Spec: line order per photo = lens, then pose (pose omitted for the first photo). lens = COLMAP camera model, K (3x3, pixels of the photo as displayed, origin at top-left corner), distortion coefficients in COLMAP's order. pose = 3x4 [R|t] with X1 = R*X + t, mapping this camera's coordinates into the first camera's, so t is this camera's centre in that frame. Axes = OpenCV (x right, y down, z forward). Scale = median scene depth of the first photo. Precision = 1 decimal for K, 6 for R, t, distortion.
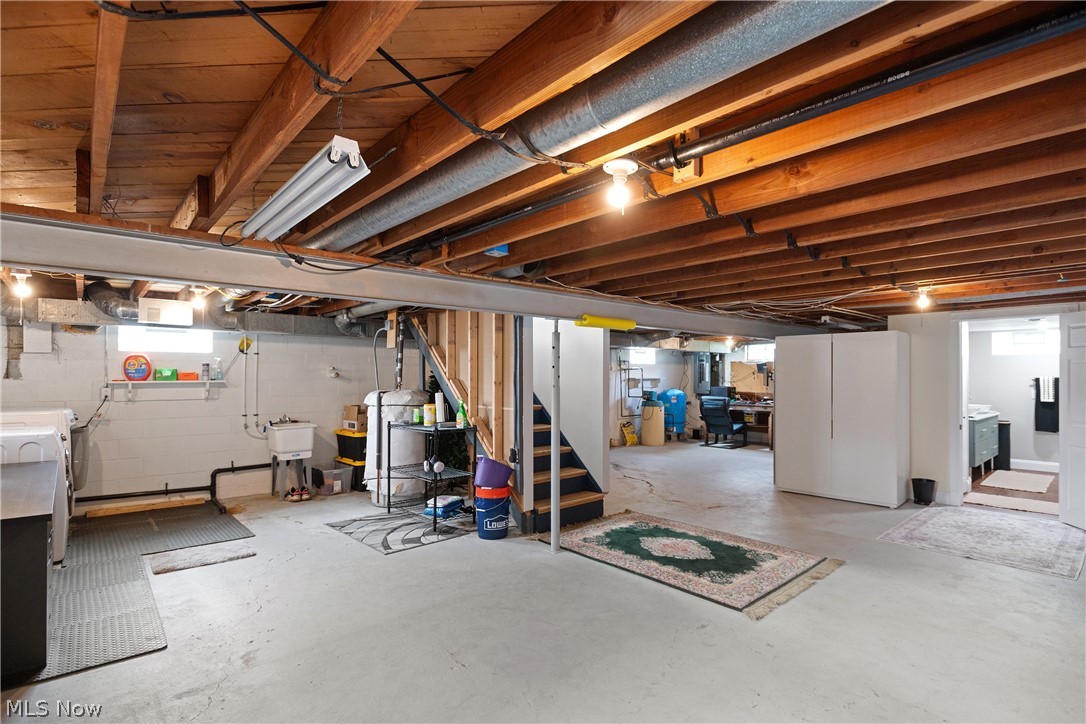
lens RADIAL K [[539.8, 0, 548.4], [0, 539.8, 363.6], [0, 0, 1]] dist [0.000976, -0.000414]
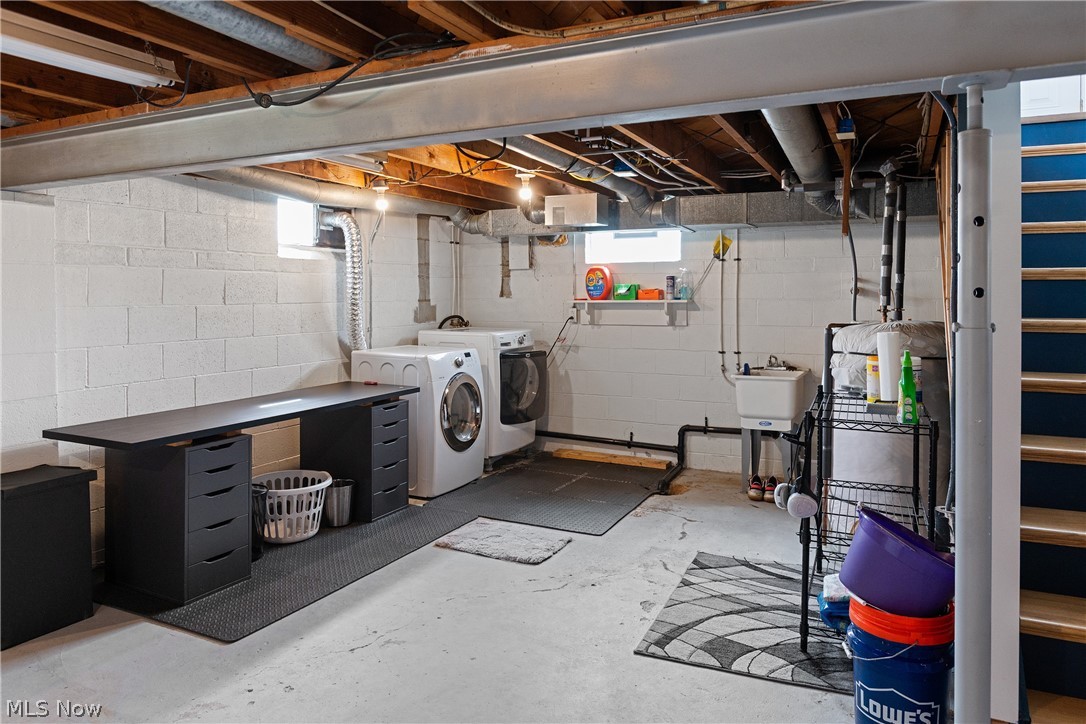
lens RADIAL K [[726.6, 0, 544.2], [0, 726.6, 297.2], [0, 0, 1]] dist [-0.007300, -0.000656]
pose [[0.389278, 0.001479, -0.921119, 0.110150], [0.022962, 0.999672, 0.011310, 0.007376], [0.920834, -0.025553, 0.389116, 0.267313]]
